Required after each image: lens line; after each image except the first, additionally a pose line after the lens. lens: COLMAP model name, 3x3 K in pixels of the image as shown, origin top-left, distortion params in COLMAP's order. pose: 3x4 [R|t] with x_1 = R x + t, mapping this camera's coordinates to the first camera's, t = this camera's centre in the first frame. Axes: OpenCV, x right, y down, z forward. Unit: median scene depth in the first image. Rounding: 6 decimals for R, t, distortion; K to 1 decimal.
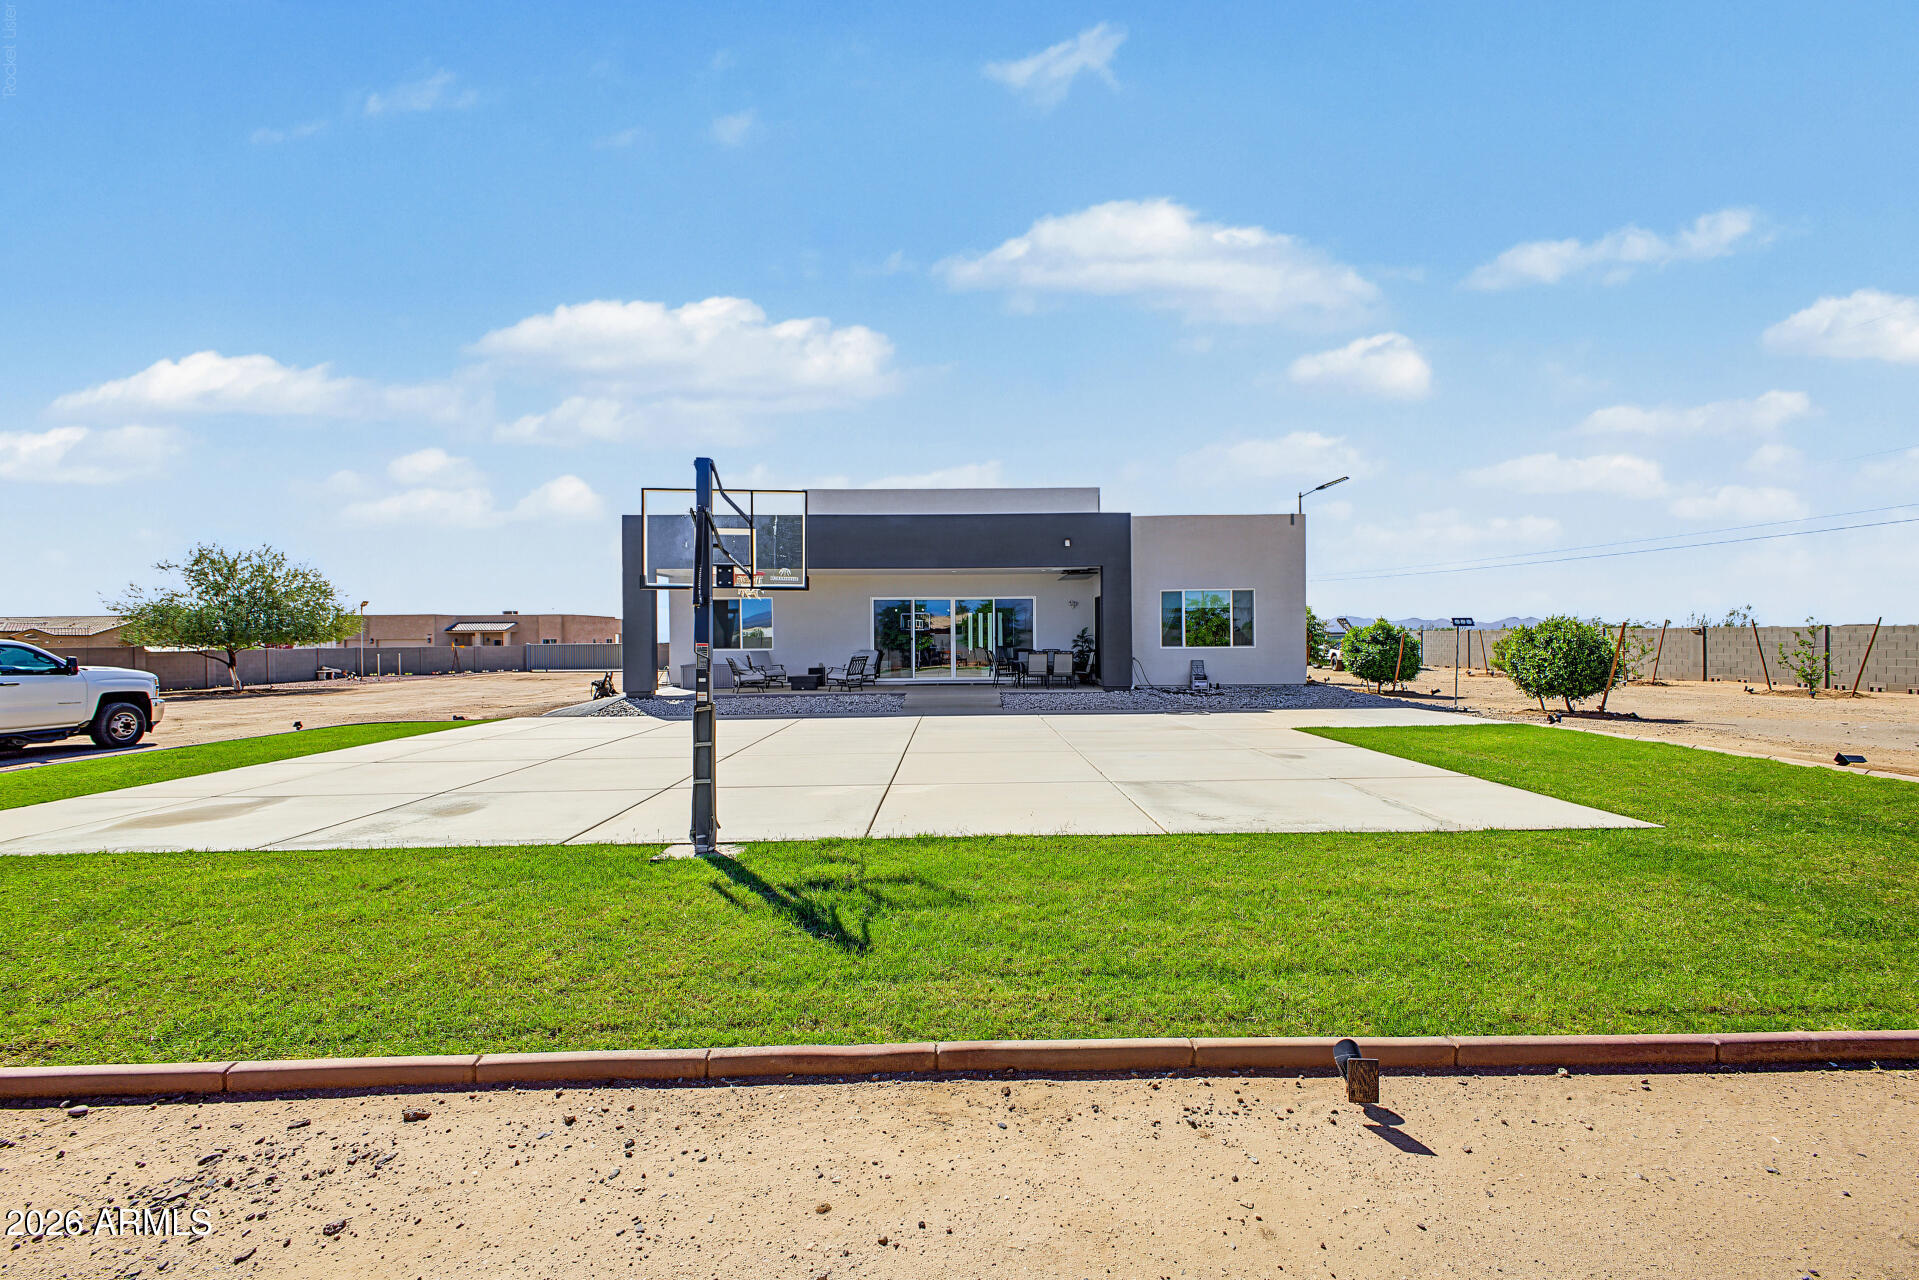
lens RADIAL K [[767.6, 0, 959.5], [0, 767.6, 640.0], [0, 0, 1]] dist [0.009683, -0.000131]
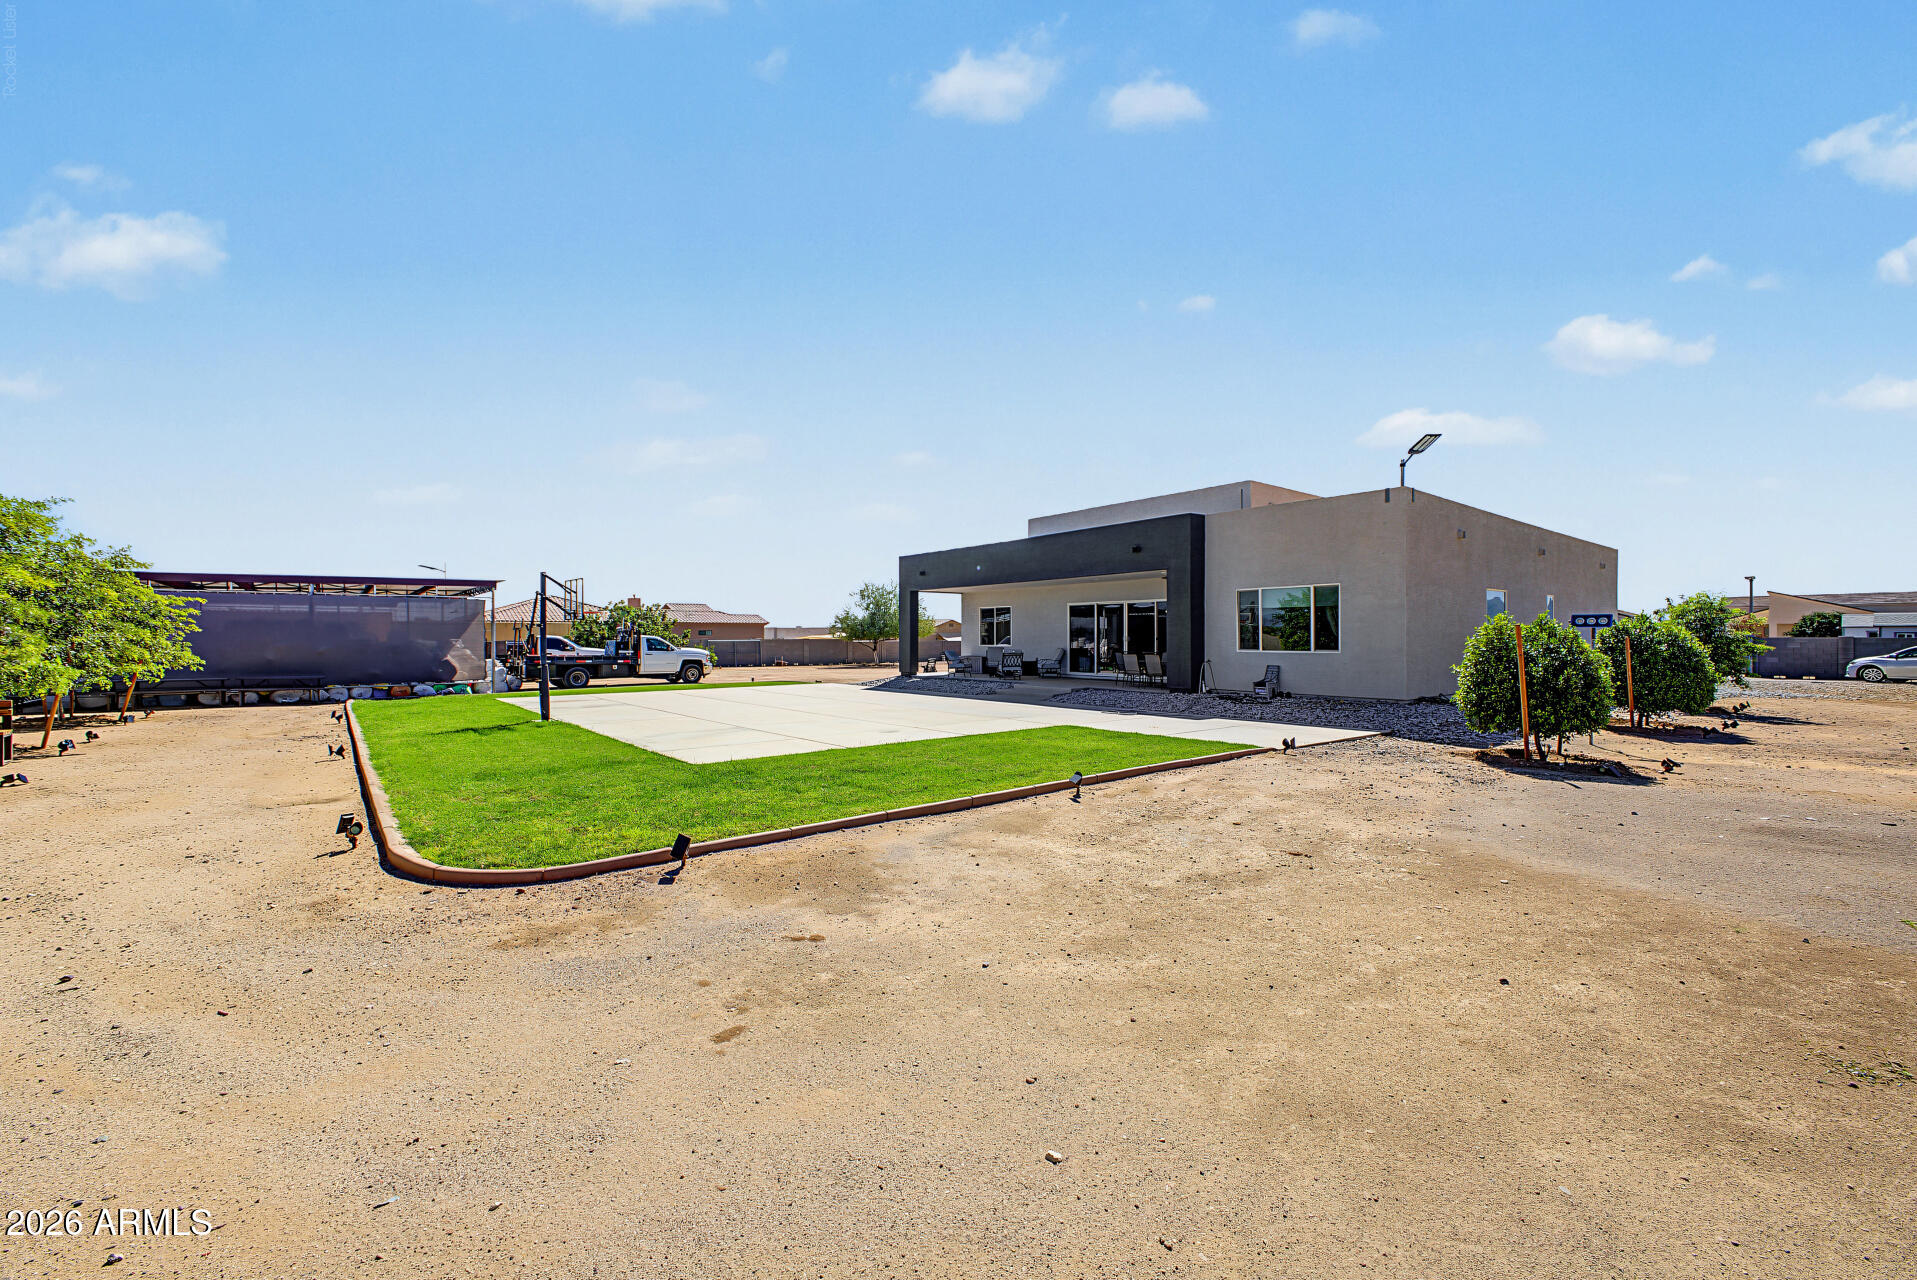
lens RADIAL K [[766.8, 0, 958.5], [0, 766.8, 640.0], [0, 0, 1]] dist [0.009683, -0.000131]
pose [[0.617570, 0.009210, -0.786462, 0.798154], [-0.003475, 0.999954, 0.008982, -0.010107], [0.786508, -0.002814, 0.617573, 0.136524]]
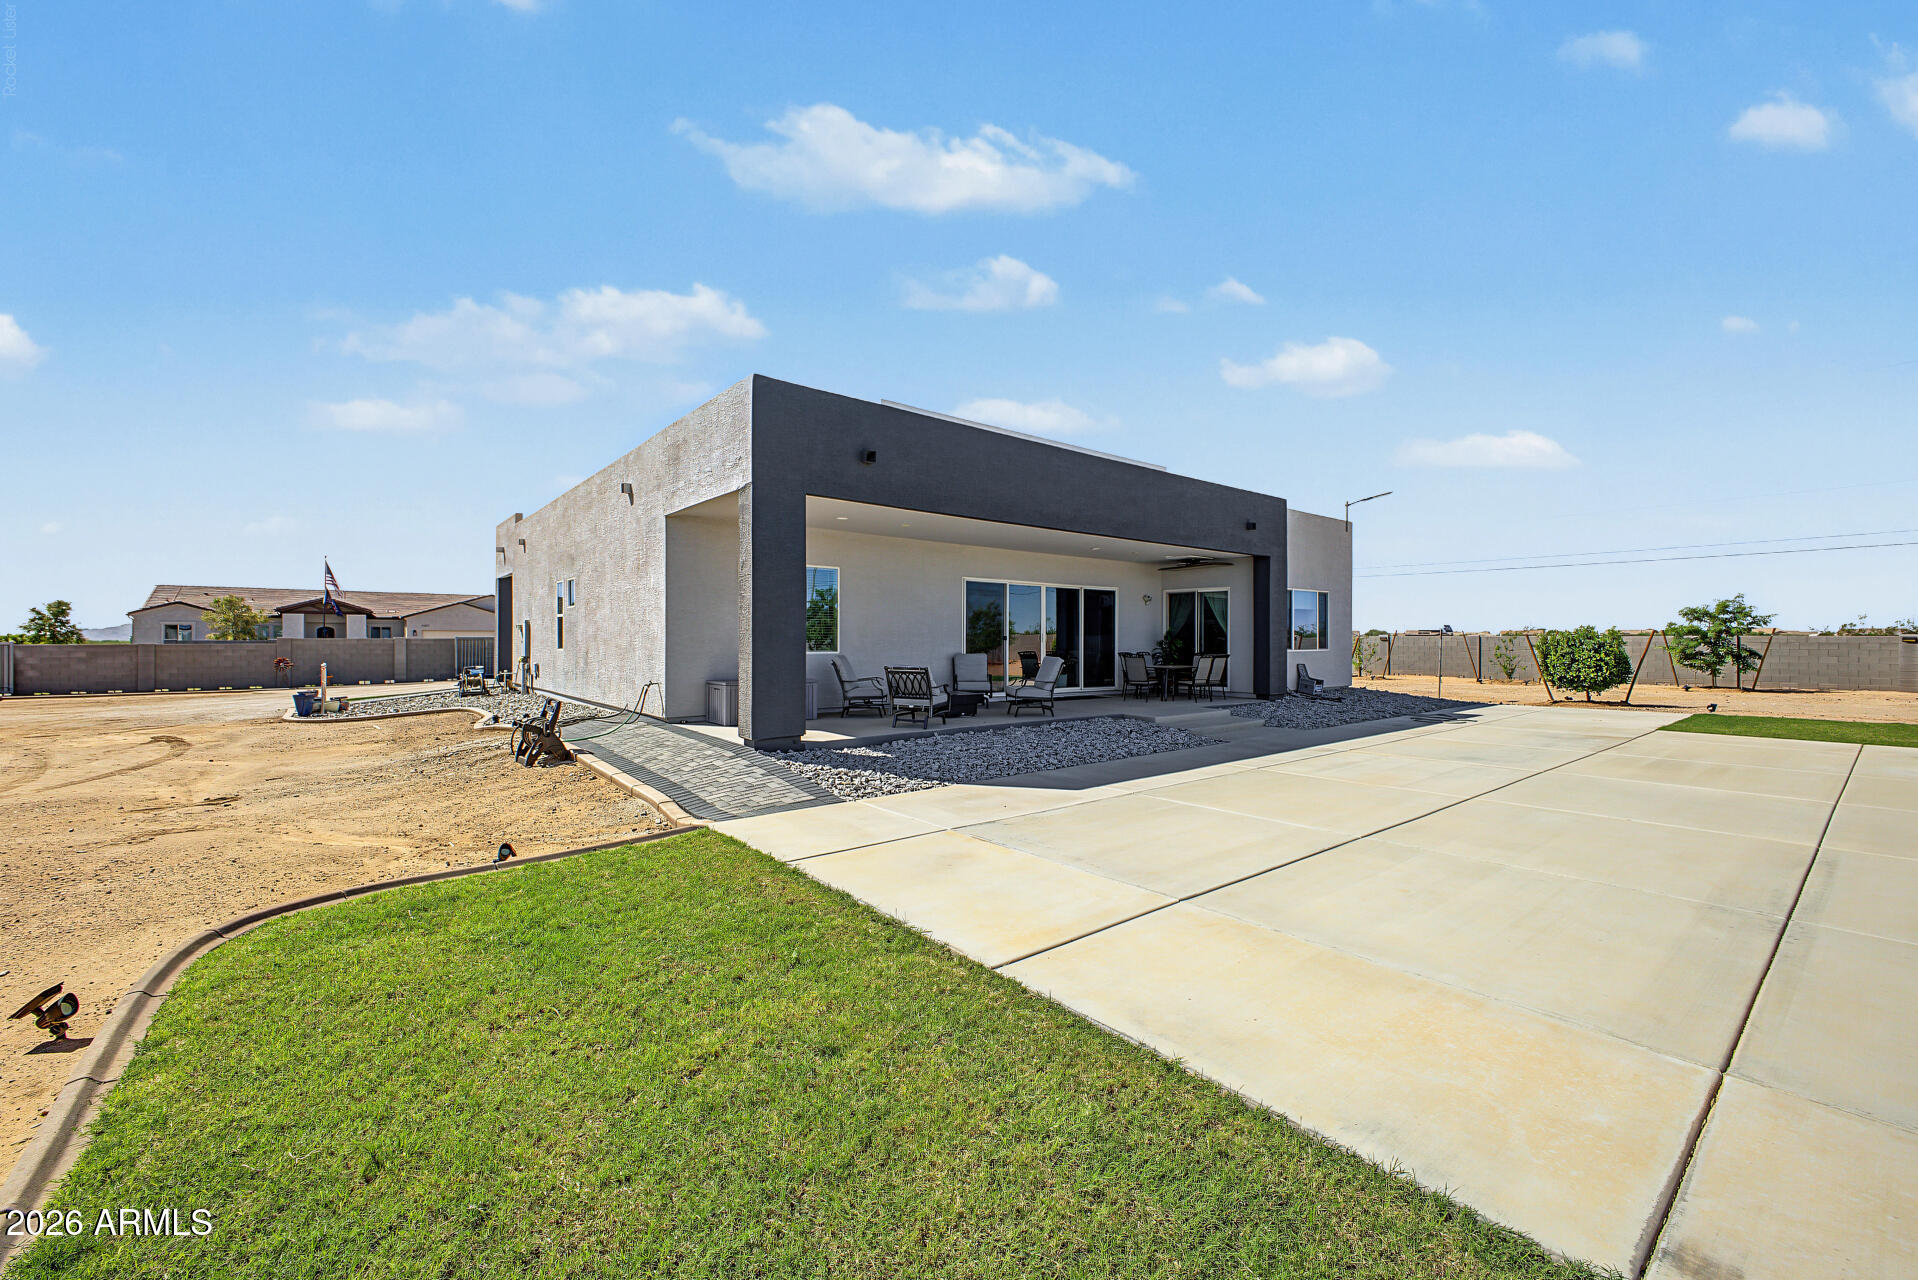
lens RADIAL K [[767.2, 0, 959.0], [0, 767.2, 640.0], [0, 0, 1]] dist [0.009683, -0.000131]
pose [[0.775341, 0.009322, 0.631474, -0.614361], [-0.007667, 0.999956, -0.005349, 0.005365], [-0.631497, -0.000694, 0.775378, 0.522355]]
